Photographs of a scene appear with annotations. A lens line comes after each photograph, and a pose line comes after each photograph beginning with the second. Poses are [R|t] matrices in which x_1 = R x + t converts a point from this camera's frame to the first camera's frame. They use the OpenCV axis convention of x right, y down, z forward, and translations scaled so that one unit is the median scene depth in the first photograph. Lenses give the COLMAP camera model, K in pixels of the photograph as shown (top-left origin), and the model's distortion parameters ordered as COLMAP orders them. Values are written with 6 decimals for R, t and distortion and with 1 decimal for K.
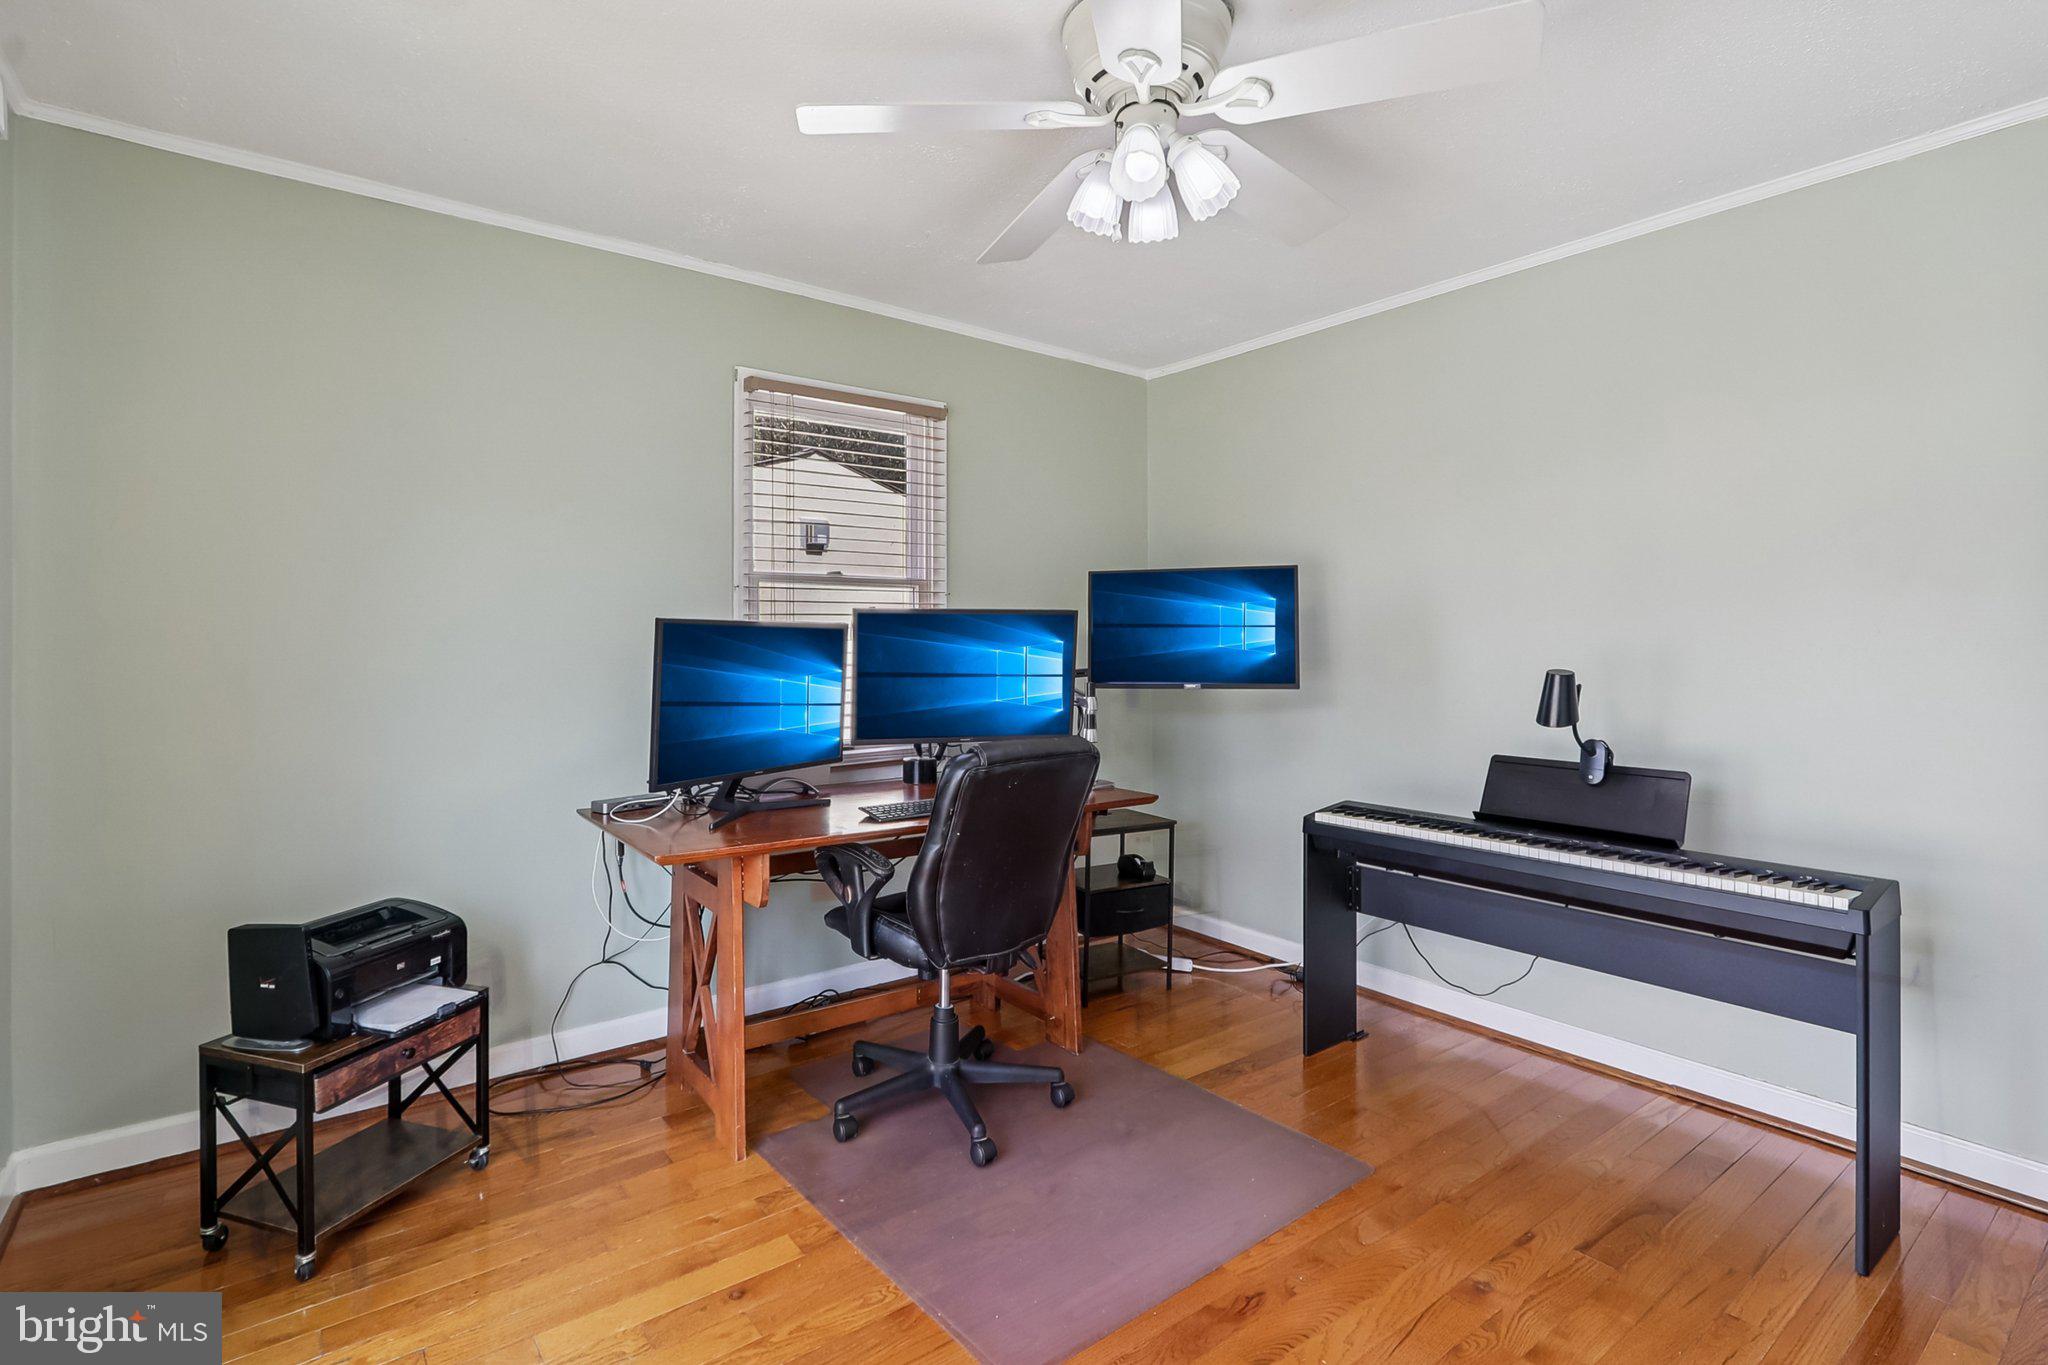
lens RADIAL K [[943.6, 0, 1019.3], [0, 943.6, 672.2], [0, 0, 1]] dist [-0.000775, -0.000179]
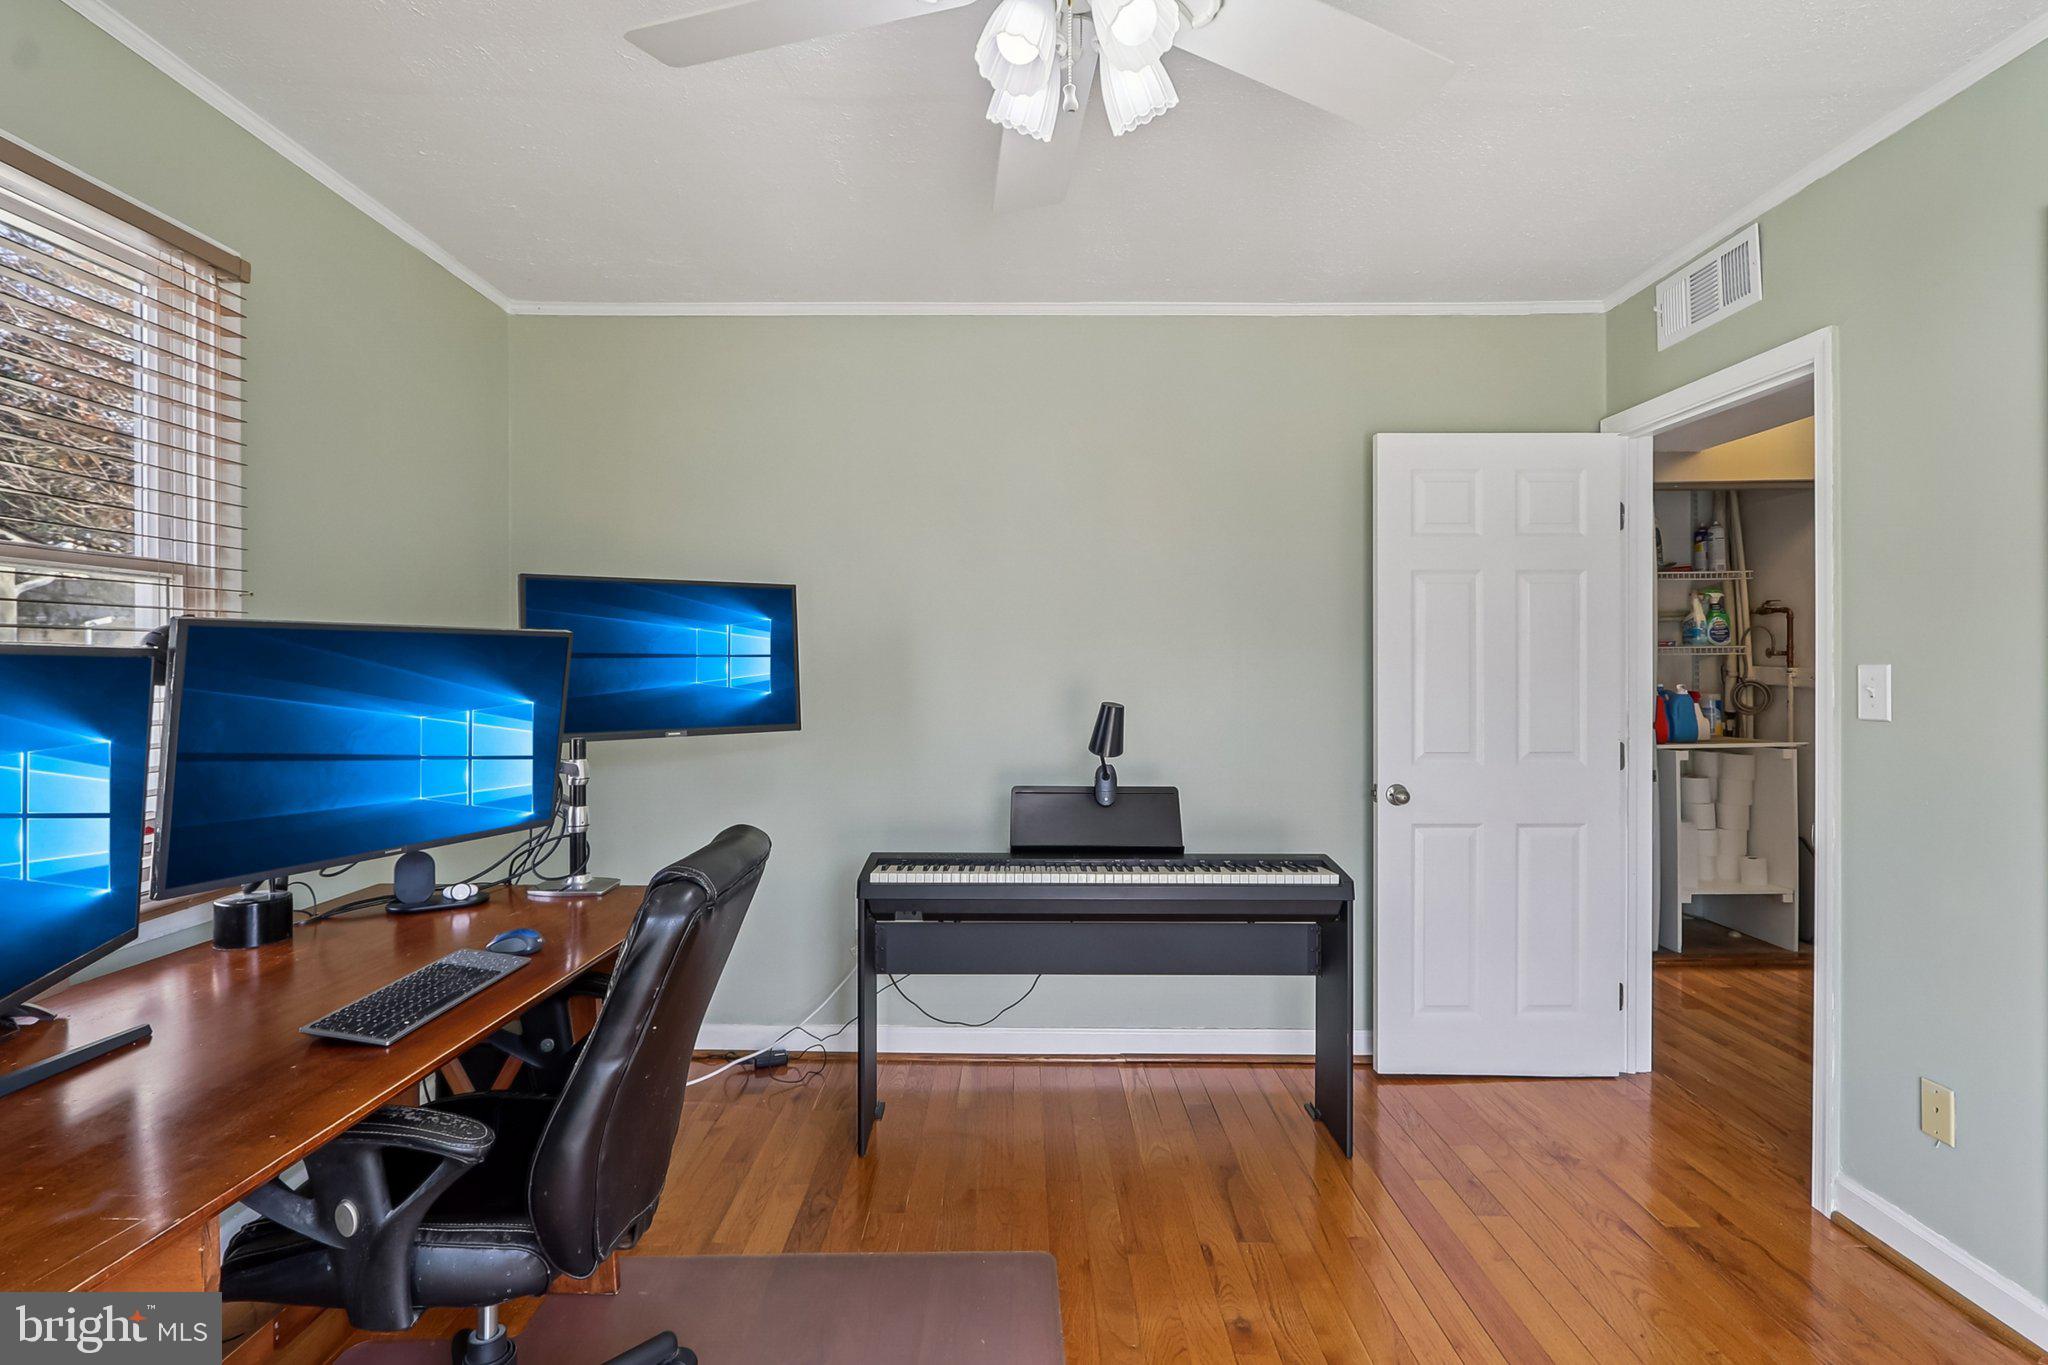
lens RADIAL K [[939.3, 0, 1015.2], [0, 939.3, 682.9], [0, 0, 1]] dist [-0.003030, -0.000801]
pose [[0.624478, -0.014937, 0.780900, -0.258504], [0.021576, 0.999765, 0.001870, -0.023559], [-0.780744, 0.015681, 0.624654, 0.333883]]
